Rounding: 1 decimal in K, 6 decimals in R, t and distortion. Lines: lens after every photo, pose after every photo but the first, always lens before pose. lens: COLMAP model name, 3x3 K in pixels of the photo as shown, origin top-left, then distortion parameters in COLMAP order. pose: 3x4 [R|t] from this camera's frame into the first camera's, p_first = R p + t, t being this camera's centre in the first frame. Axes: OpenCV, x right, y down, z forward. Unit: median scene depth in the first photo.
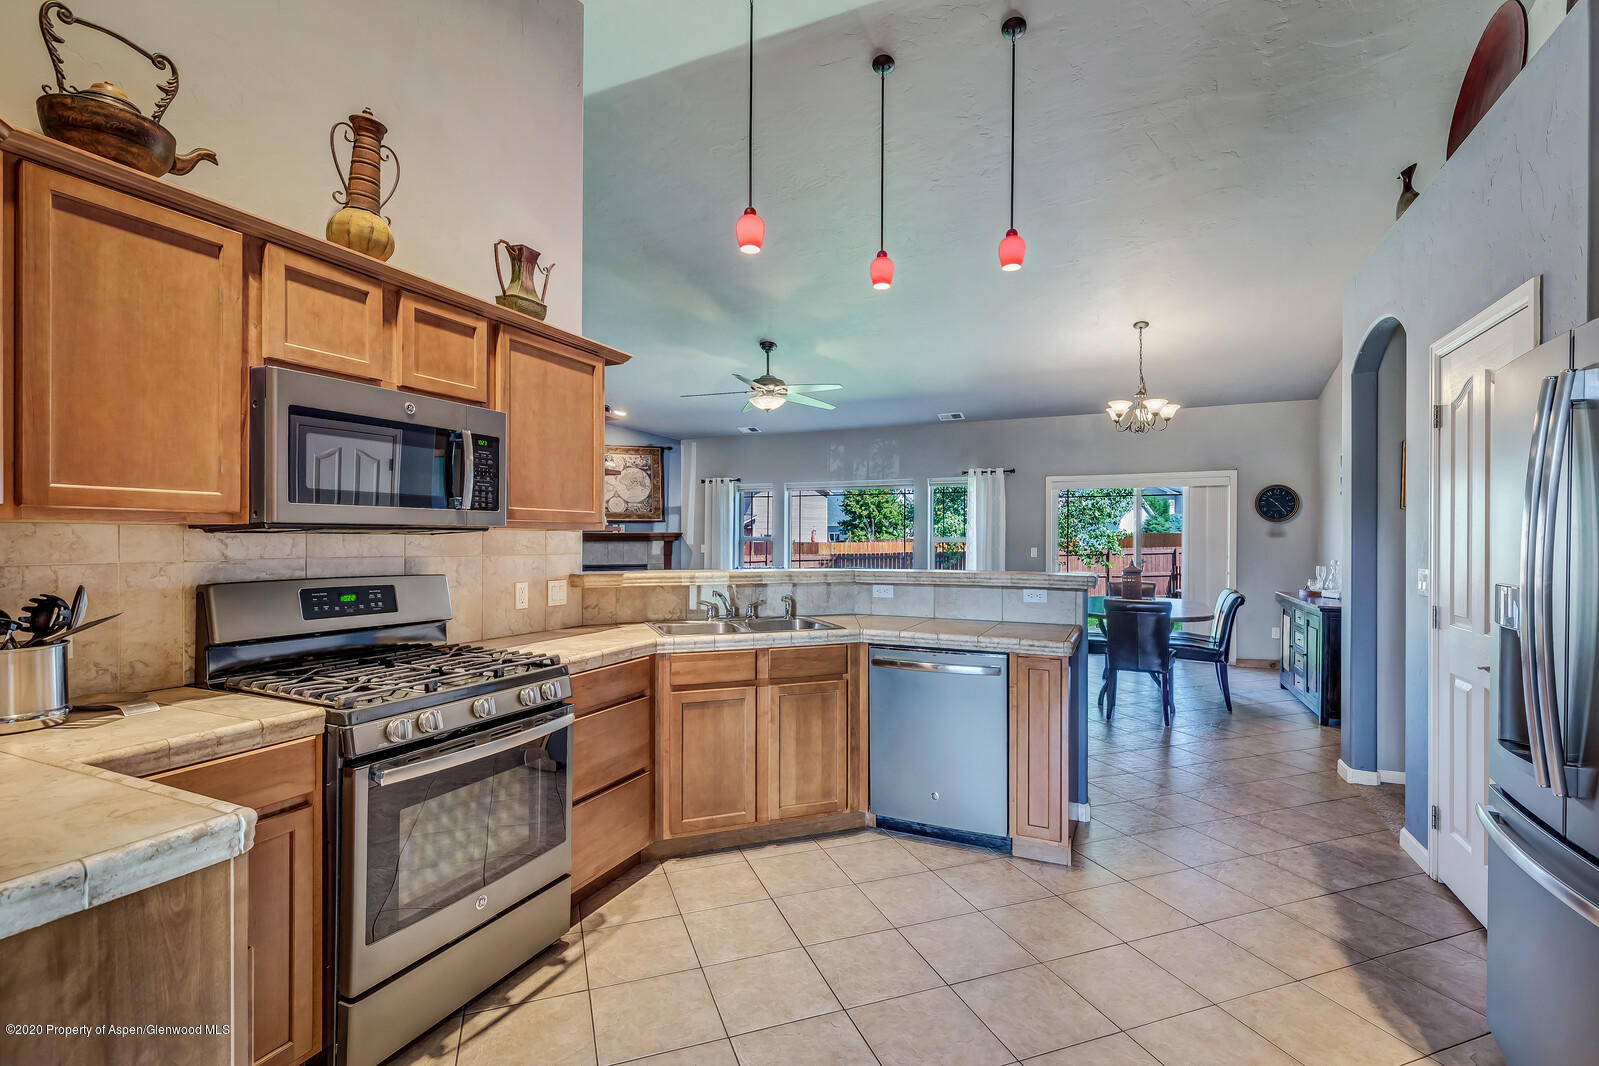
lens RADIAL K [[732.4, 0, 801.1], [0, 732.4, 531.3], [0, 0, 1]] dist [0.004025, -0.000817]
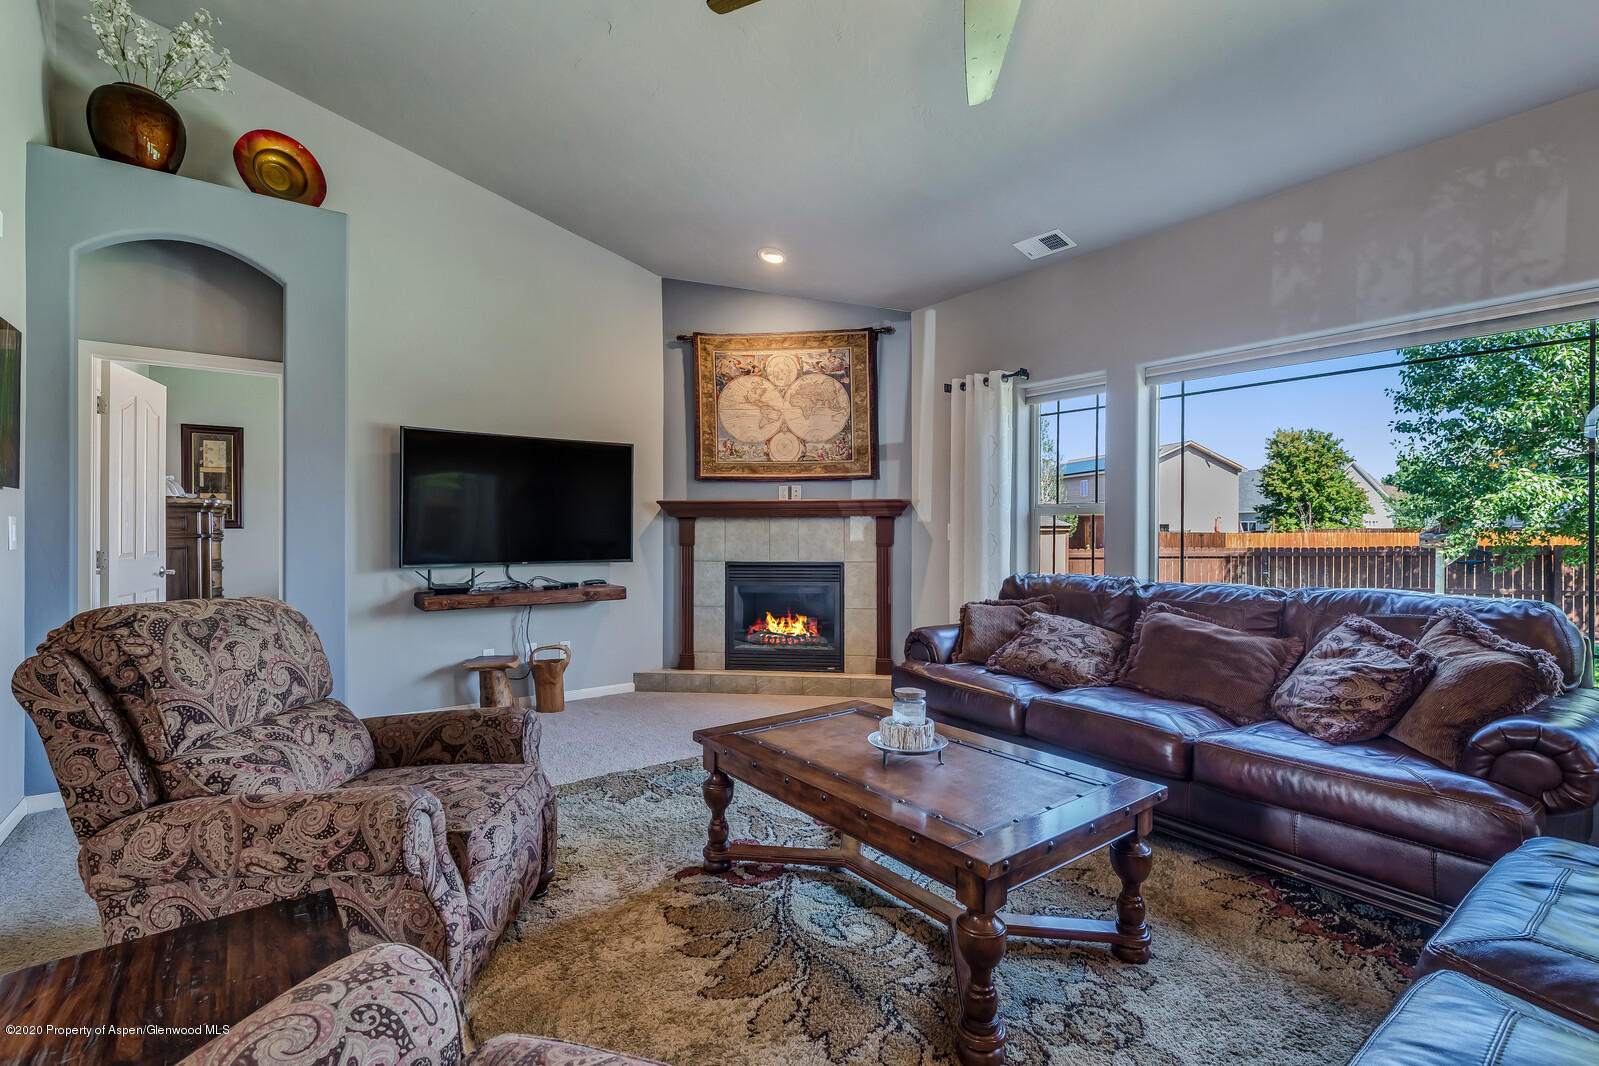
lens RADIAL K [[732.4, 0, 801.1], [0, 732.4, 531.3], [0, 0, 1]] dist [0.004025, -0.000817]
pose [[0.877755, 0.000705, -0.479108, 0.007665], [0.004791, 0.999936, 0.010248, 0.017912], [0.479085, -0.011291, 0.877696, 0.538936]]
